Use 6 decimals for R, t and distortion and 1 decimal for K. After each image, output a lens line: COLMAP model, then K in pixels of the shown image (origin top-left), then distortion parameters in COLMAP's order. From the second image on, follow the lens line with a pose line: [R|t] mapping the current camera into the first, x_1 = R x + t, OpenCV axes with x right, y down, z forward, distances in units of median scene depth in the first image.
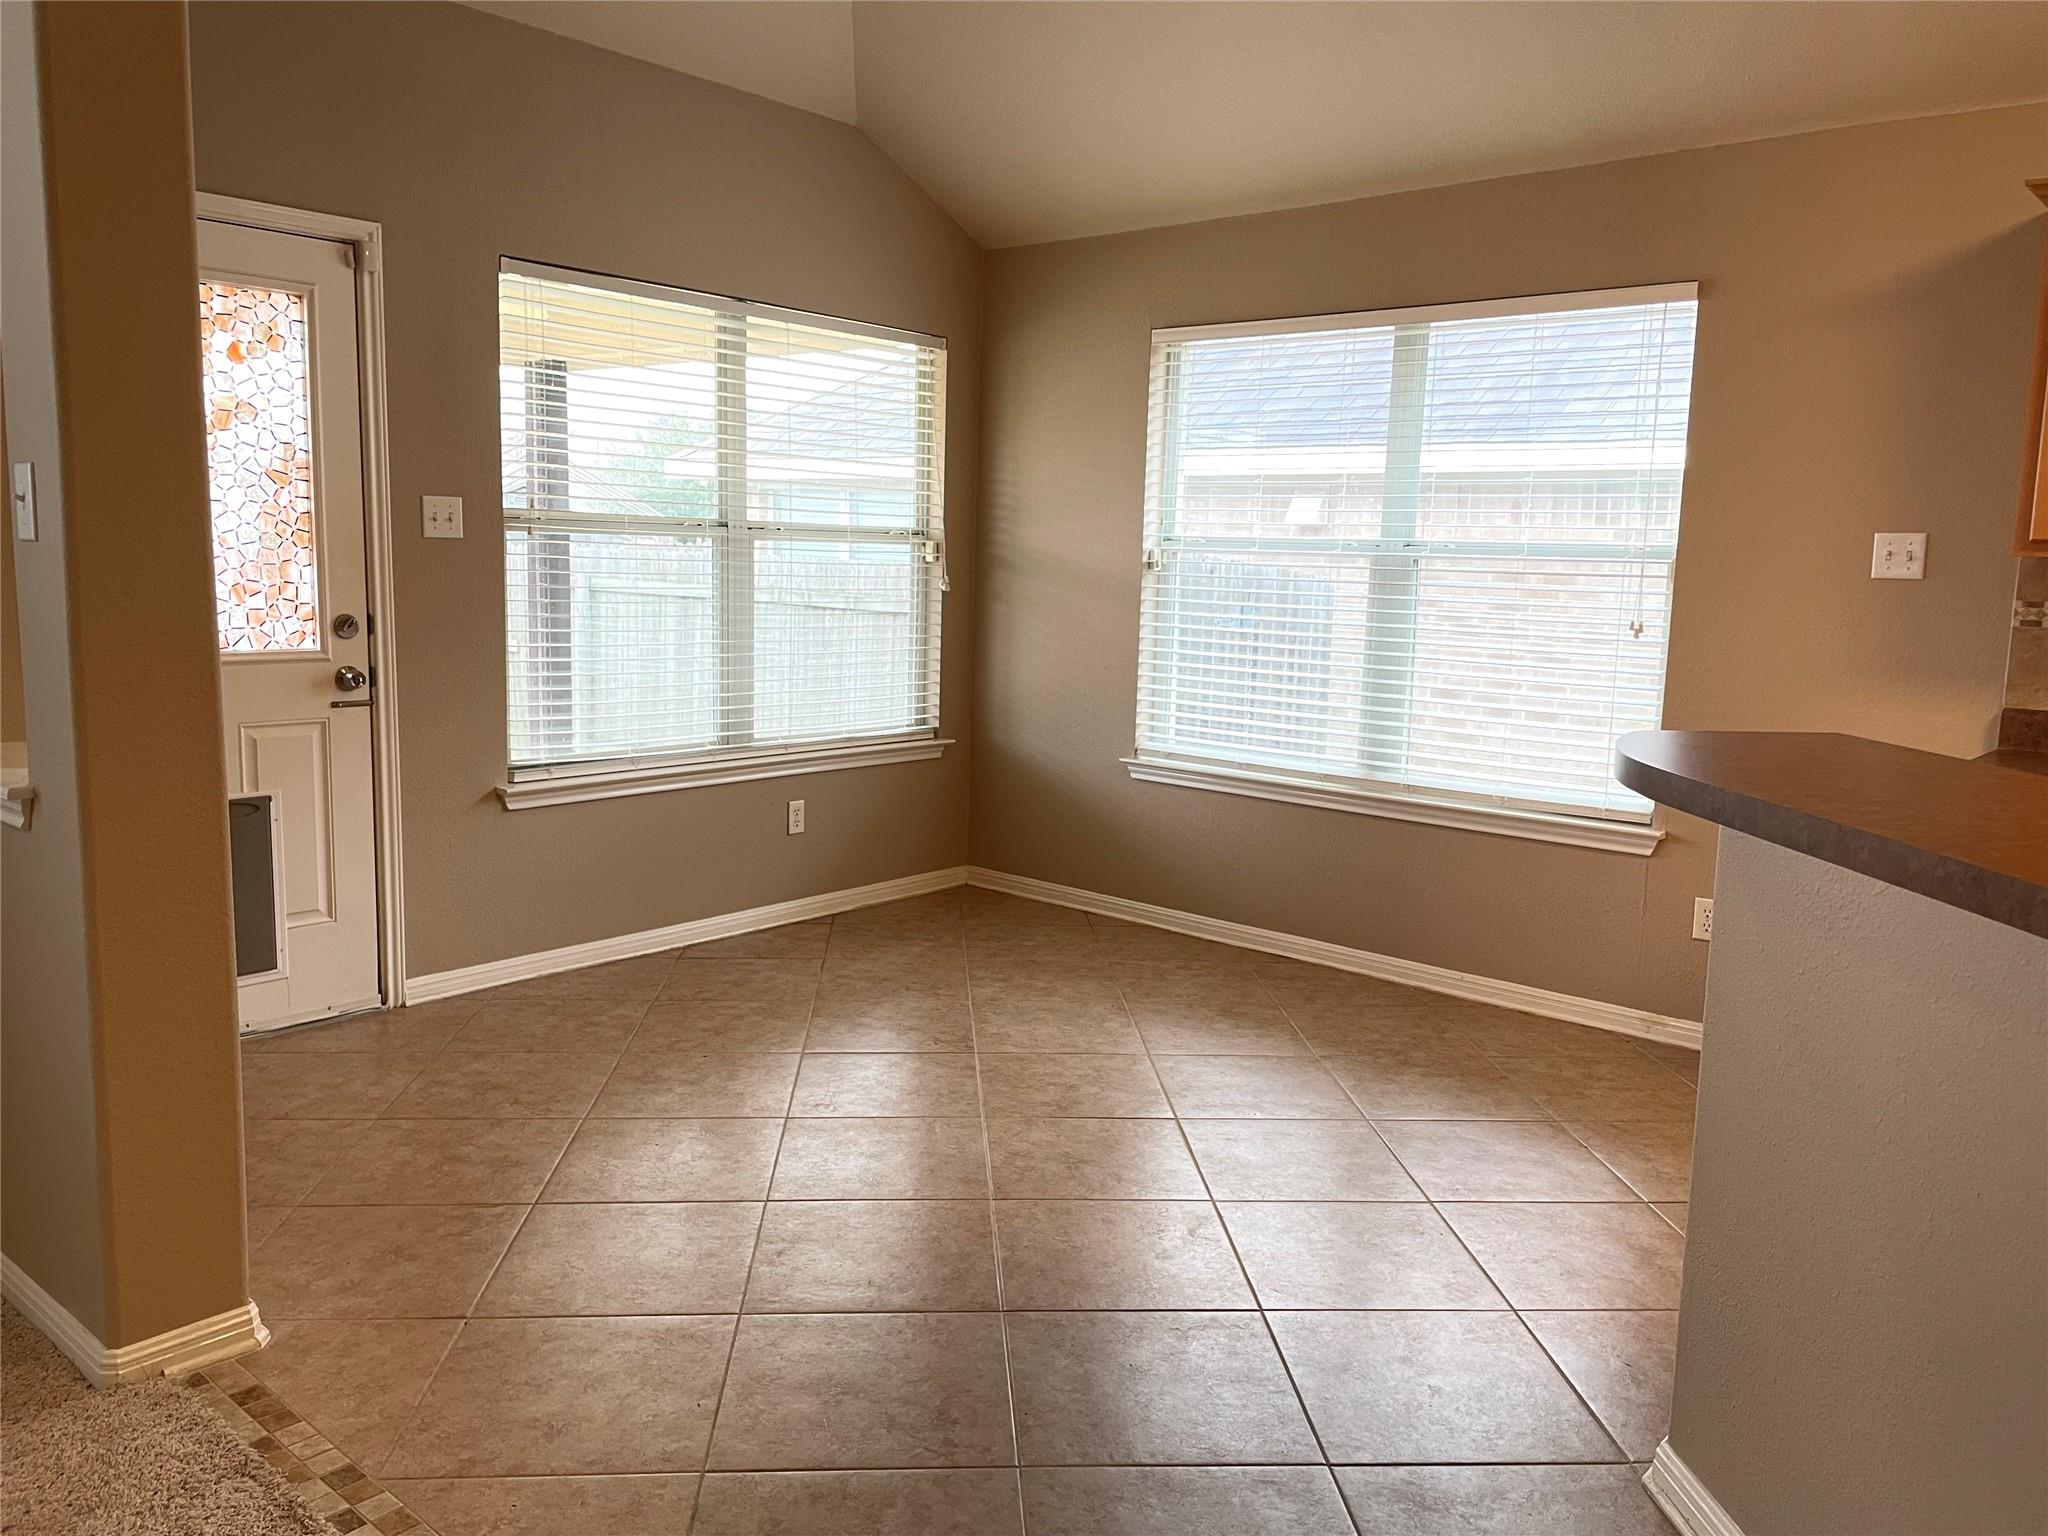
lens RADIAL K [[1552.5, 0, 1026.5], [0, 1552.5, 764.8], [0, 0, 1]] dist [0.089480, -0.111970]
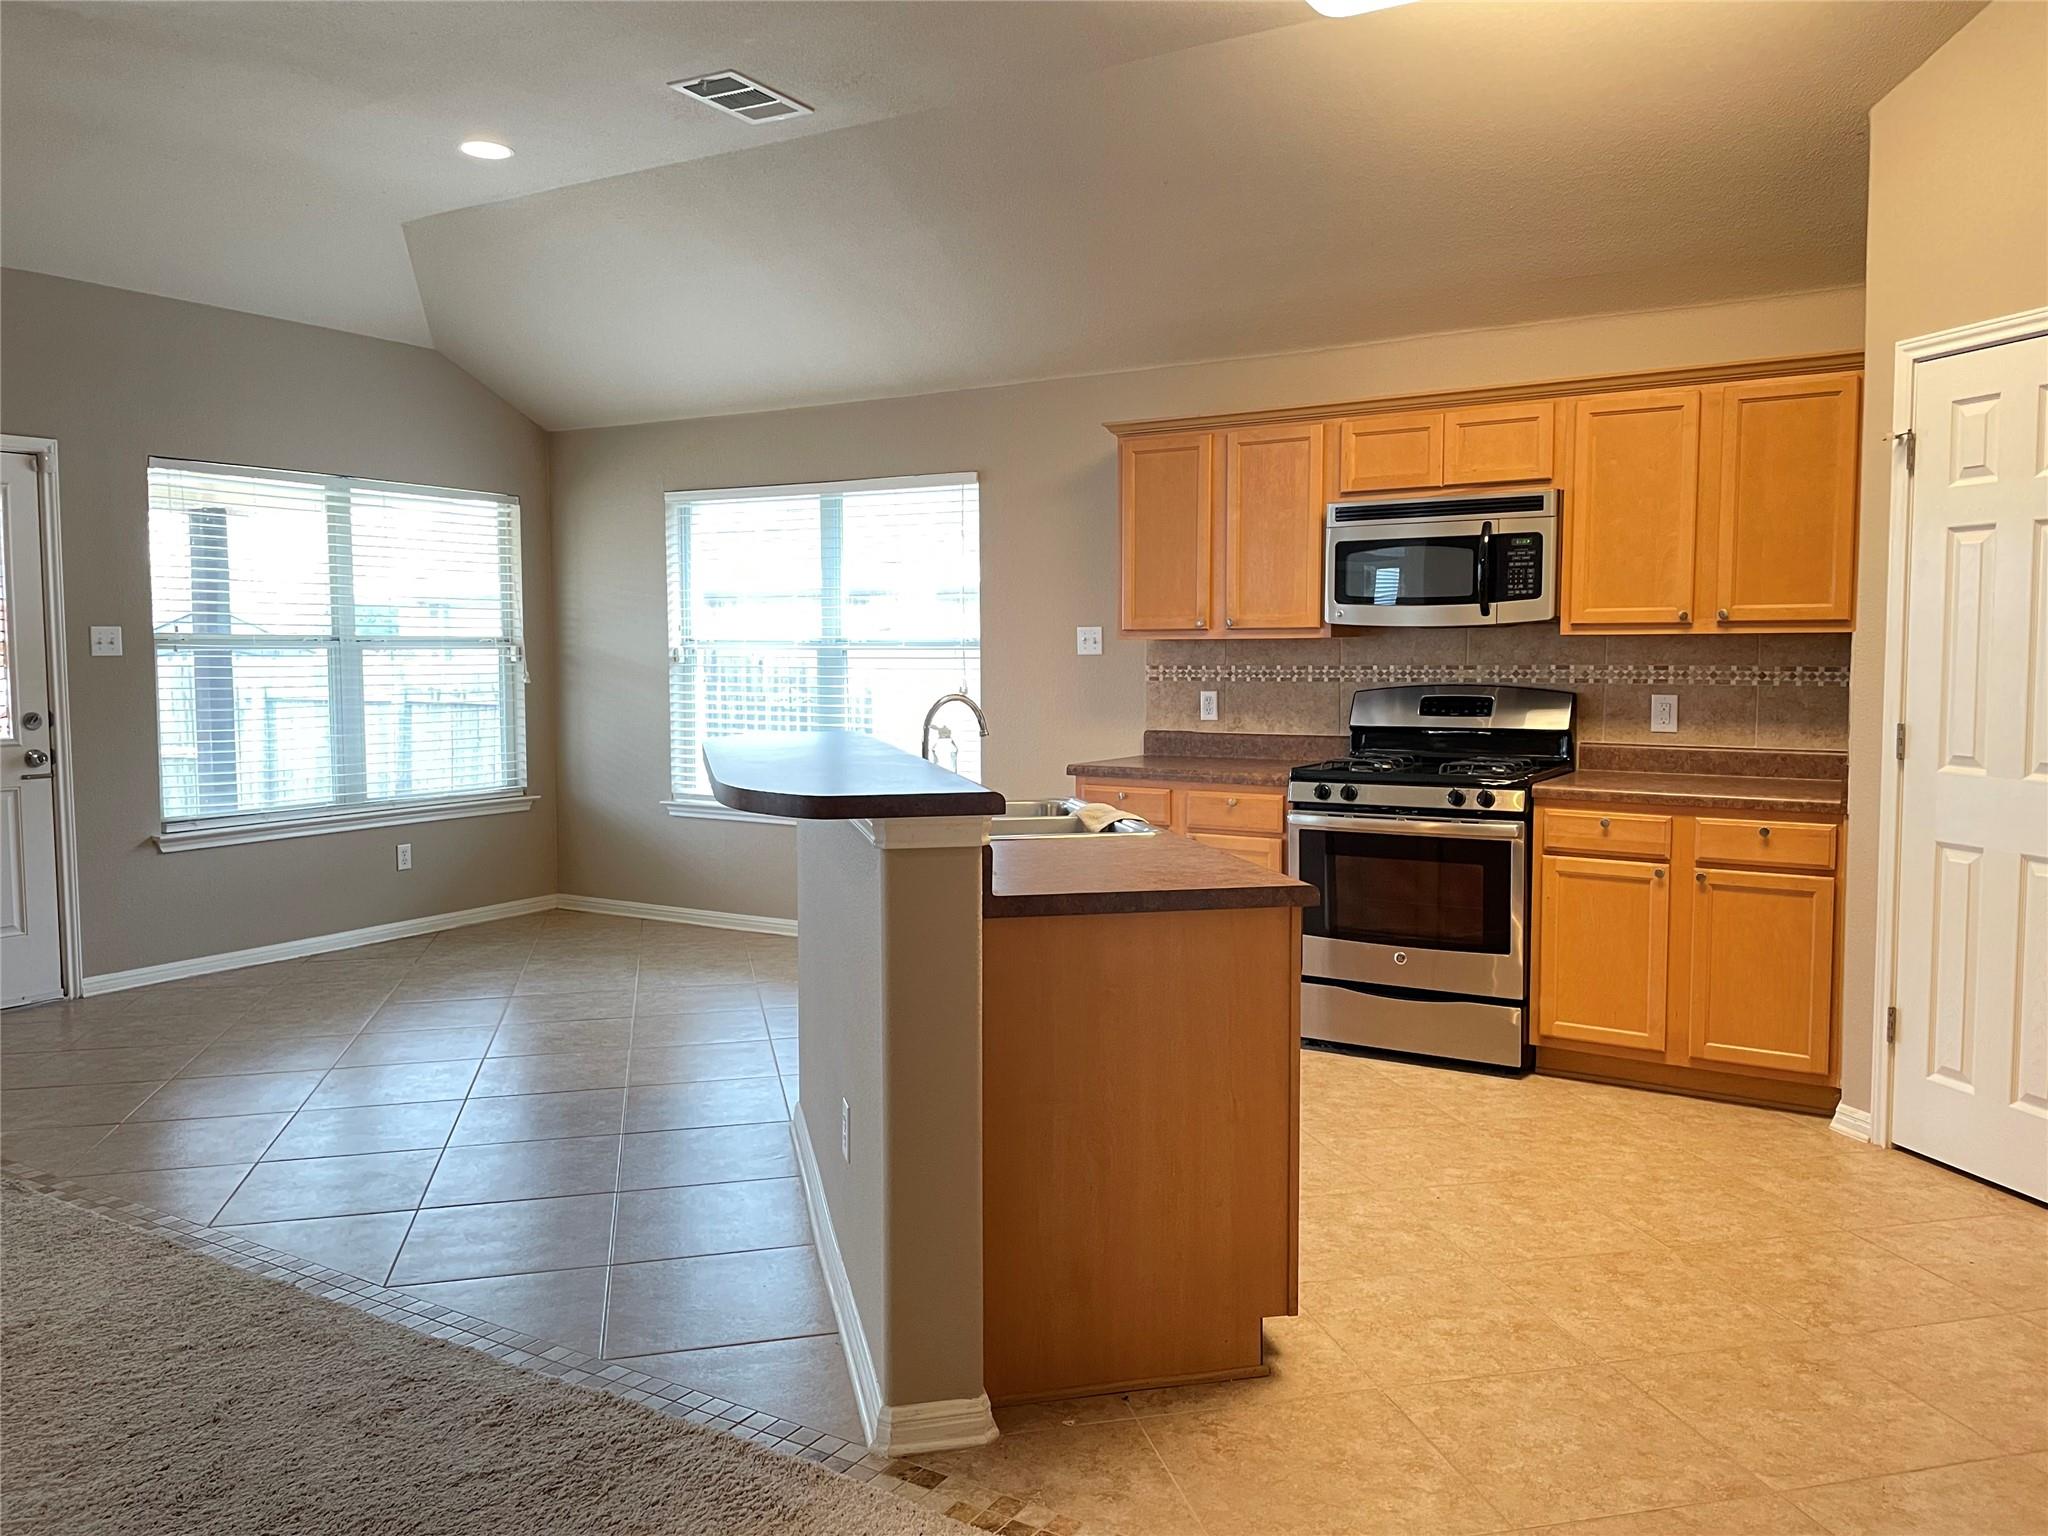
lens RADIAL K [[1552.5, 0, 1042.3], [0, 1552.5, 757.1], [0, 0, 1]] dist [0.089480, -0.111970]
pose [[0.985609, -0.042299, 0.163665, 0.185030], [0.053041, 0.996676, -0.061831, 0.065581], [-0.160506, 0.069622, 0.984576, -0.439445]]
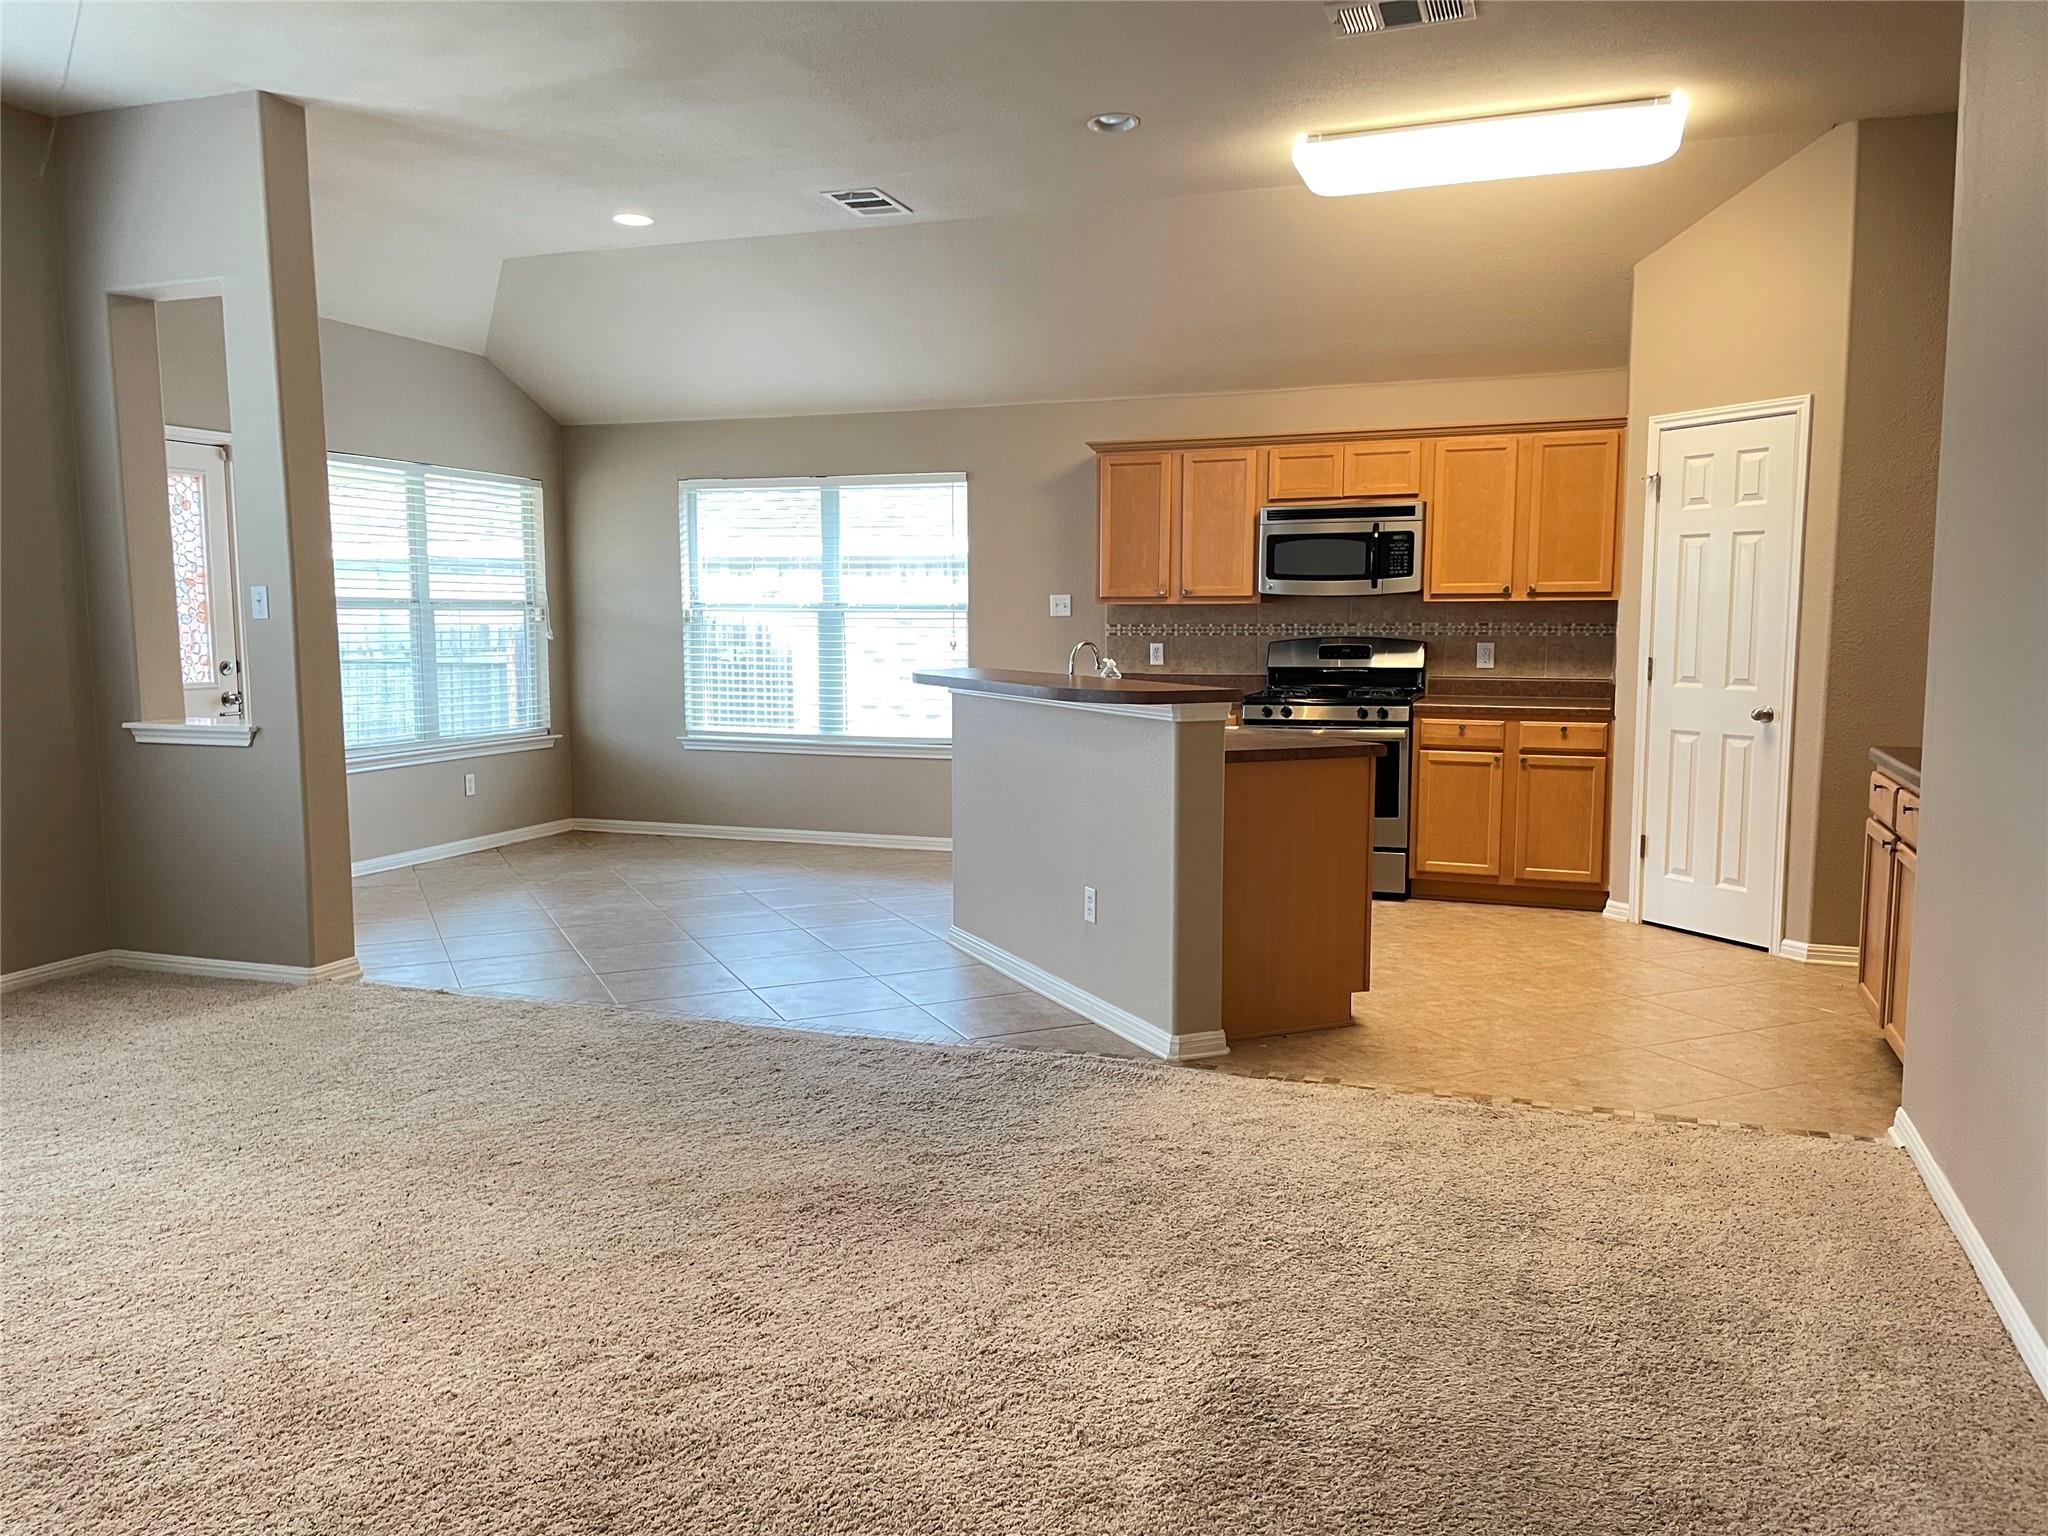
lens RADIAL K [[1552.5, 0, 1031.4], [0, 1552.5, 785.7], [0, 0, 1]] dist [0.089480, -0.111970]
pose [[0.933962, -0.067856, 0.350872, -0.189363], [0.075934, 0.997070, -0.009296, 0.100770], [-0.349213, 0.035325, 0.936377, -0.746630]]
